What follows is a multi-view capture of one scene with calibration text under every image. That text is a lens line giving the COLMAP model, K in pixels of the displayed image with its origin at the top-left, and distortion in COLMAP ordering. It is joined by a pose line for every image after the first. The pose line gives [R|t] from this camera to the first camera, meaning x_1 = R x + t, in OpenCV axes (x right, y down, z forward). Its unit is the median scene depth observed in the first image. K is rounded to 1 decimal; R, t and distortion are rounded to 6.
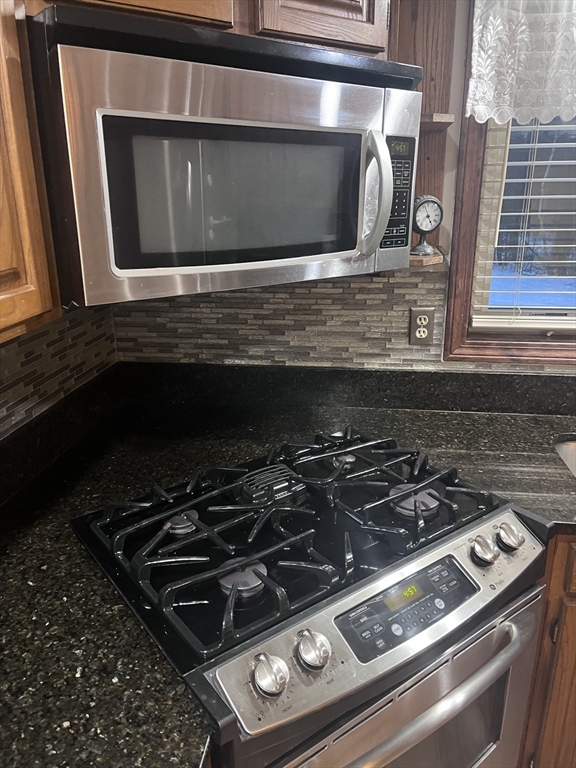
lens RADIAL K [[550.0, 0, 288.0], [0, 550.0, 384.0], [0, 0, 1]] dist [0.002980, -0.063419]
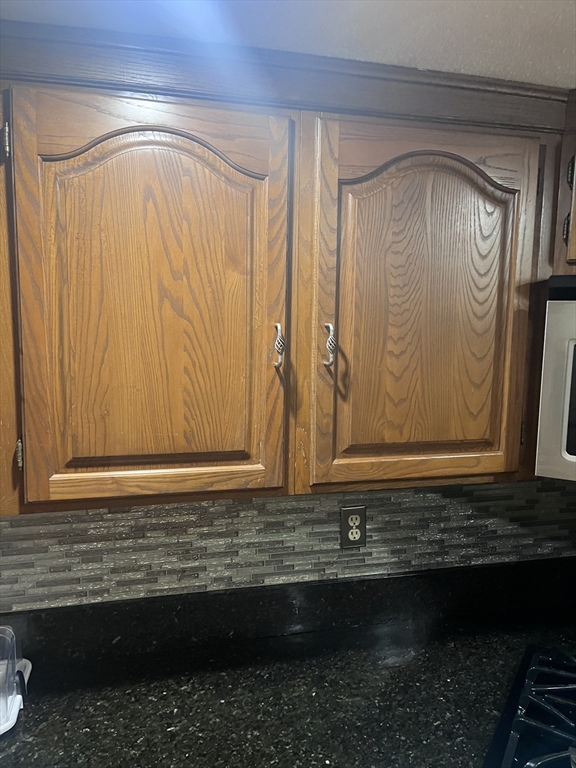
lens RADIAL K [[550.0, 0, 288.0], [0, 550.0, 384.0], [0, 0, 1]] dist [0.002980, -0.063419]
pose [[0.348292, 0.101530, -0.931871, 0.650516], [-0.324321, 0.945772, -0.018172, -0.131122], [0.879493, 0.308555, 0.362333, -0.092677]]
